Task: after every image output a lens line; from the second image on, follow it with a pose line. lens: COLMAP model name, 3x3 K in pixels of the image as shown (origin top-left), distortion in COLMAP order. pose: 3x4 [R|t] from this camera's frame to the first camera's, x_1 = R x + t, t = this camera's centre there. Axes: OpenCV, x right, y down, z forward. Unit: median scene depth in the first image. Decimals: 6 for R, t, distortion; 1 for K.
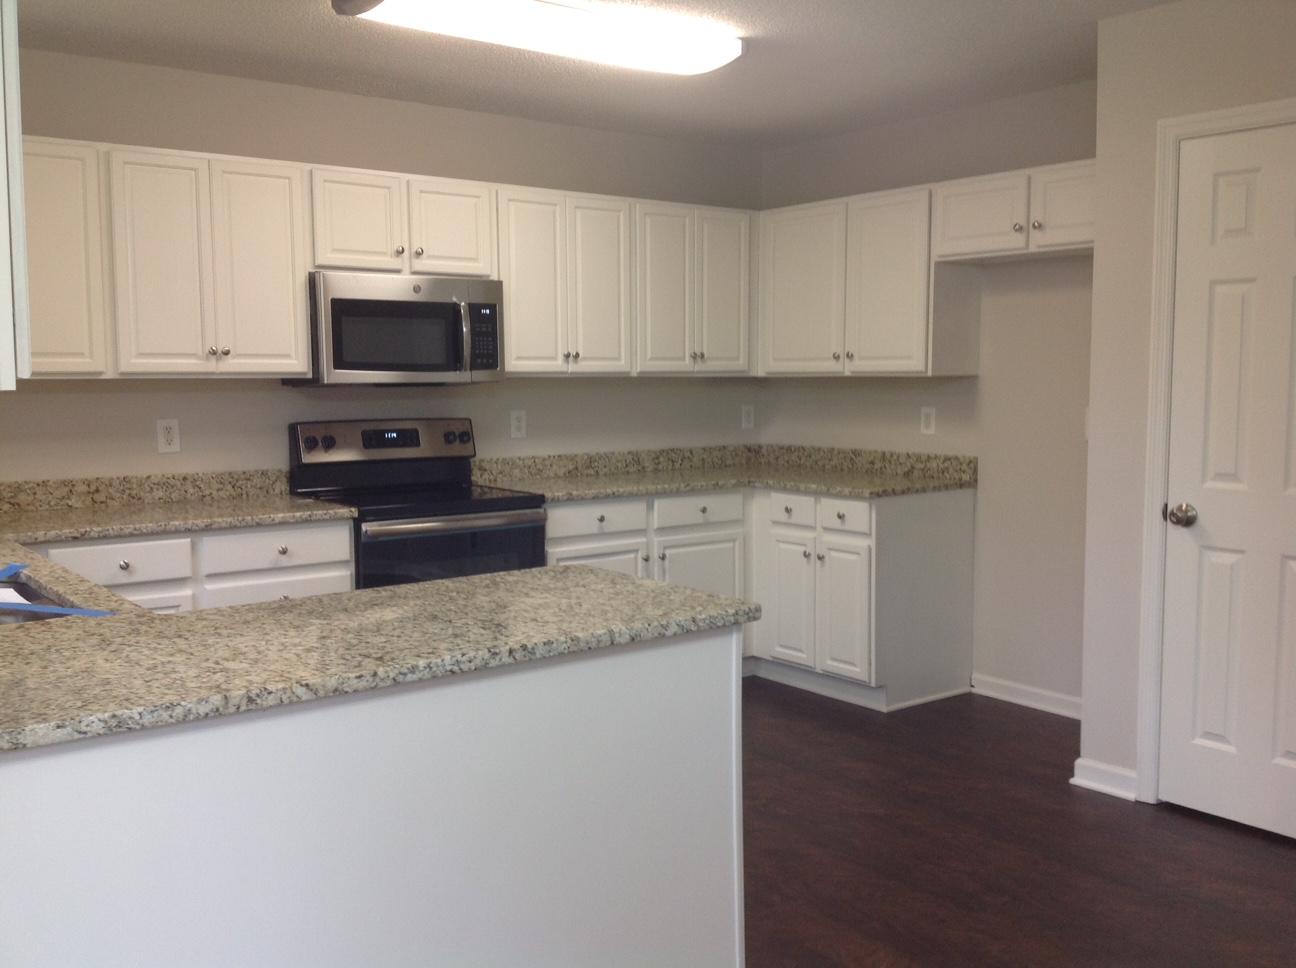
lens RADIAL K [[1241.8, 0, 648.0], [0, 1241.8, 484.0], [0, 0, 1]] dist [0.174827, -0.444676]
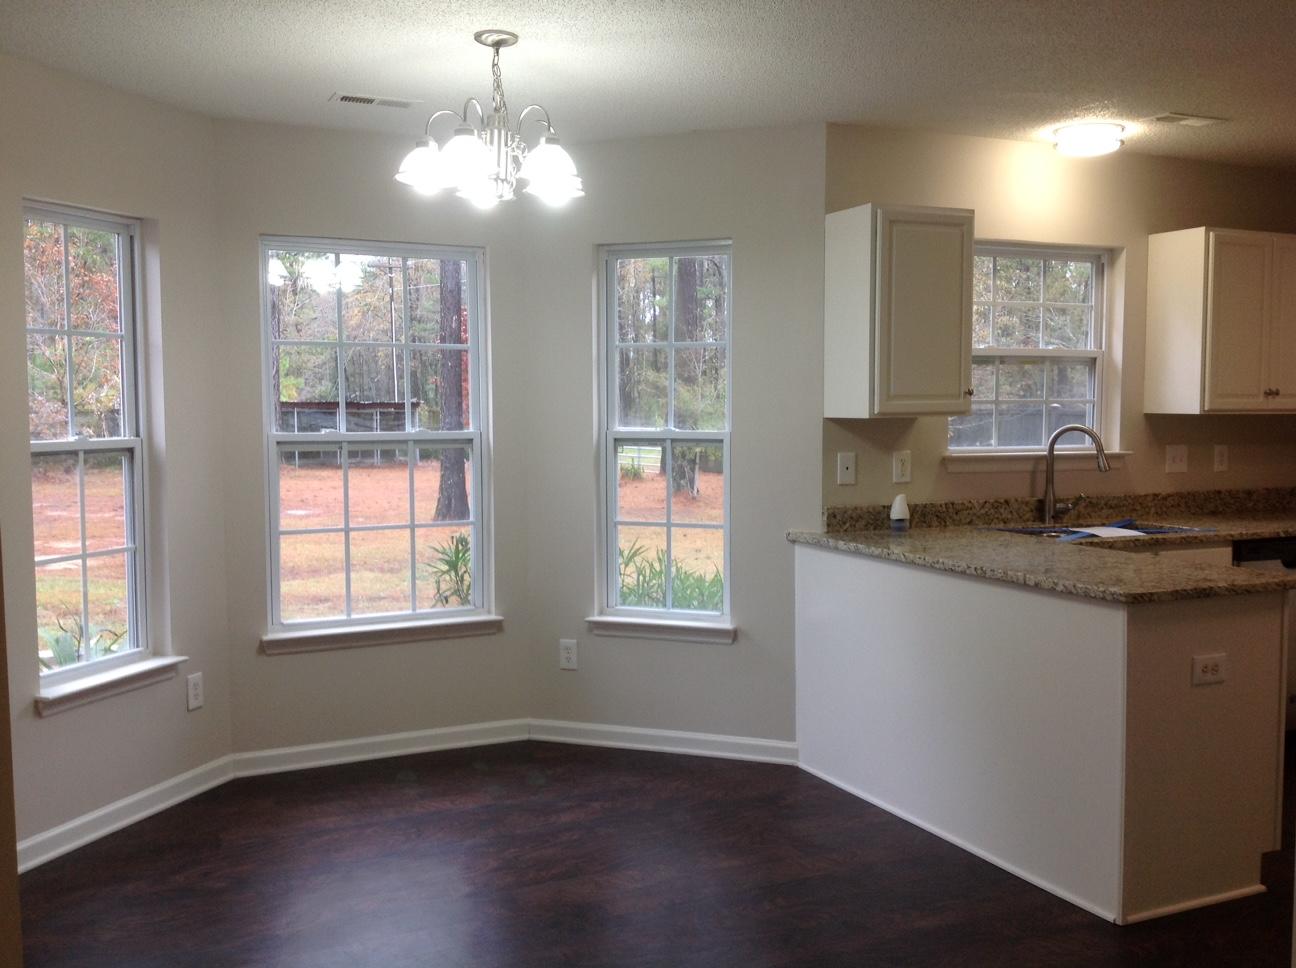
lens RADIAL K [[1241.8, 0, 648.0], [0, 1241.8, 484.0], [0, 0, 1]] dist [0.174827, -0.444676]
pose [[-0.235318, 0.066547, -0.969638, 0.788184], [-0.084619, 0.992462, 0.088649, -0.048385], [0.968228, 0.102910, -0.227913, 0.425159]]
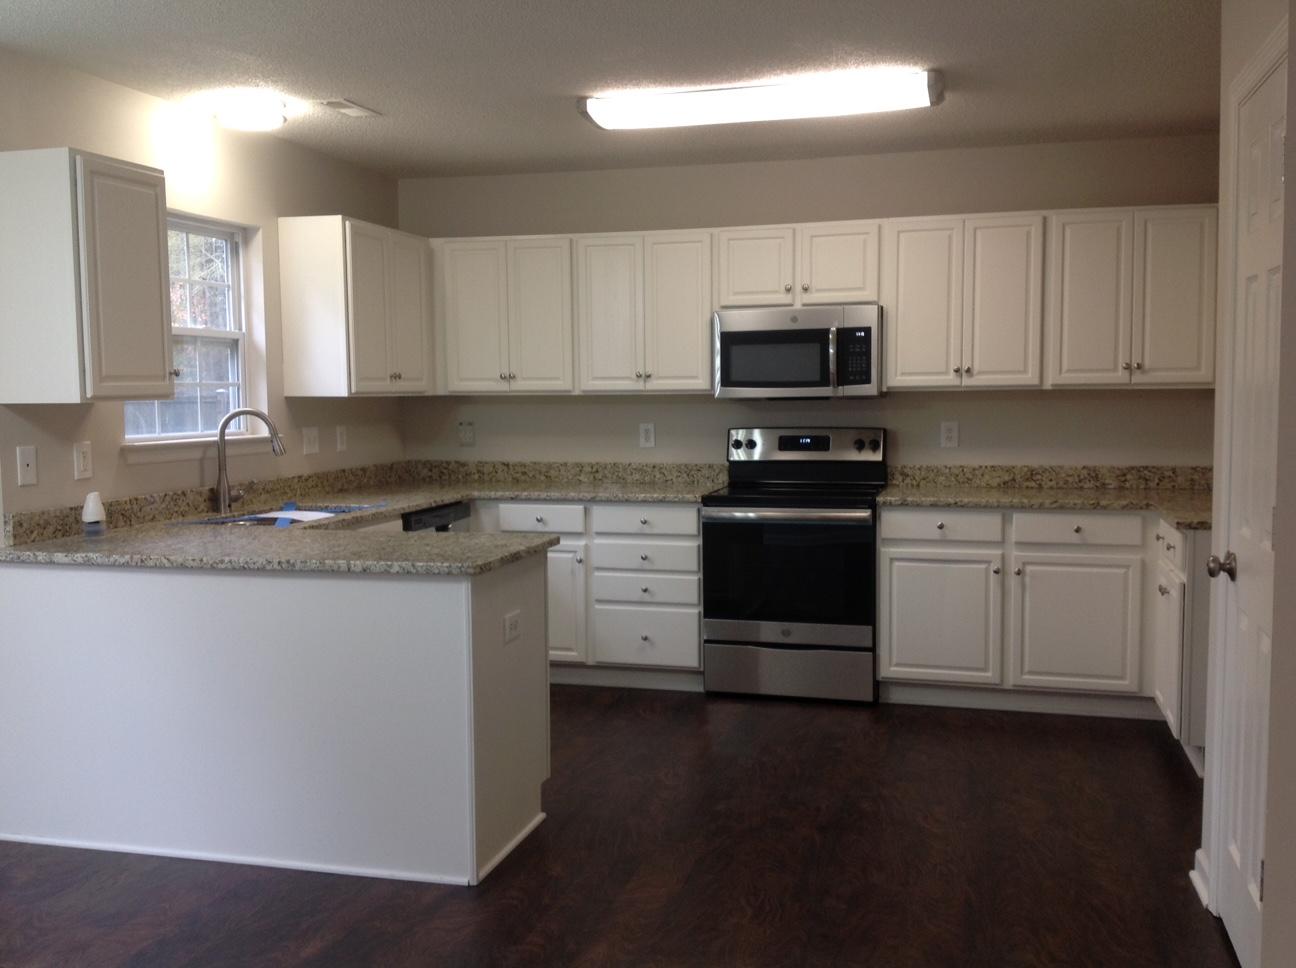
lens RADIAL K [[1241.8, 0, 648.0], [0, 1241.8, 484.0], [0, 0, 1]] dist [0.174827, -0.444676]
pose [[0.597240, 0.060763, -0.799758, 0.686123], [-0.064058, 0.997555, 0.027954, -0.022067], [0.799500, 0.034535, 0.599672, 0.172814]]
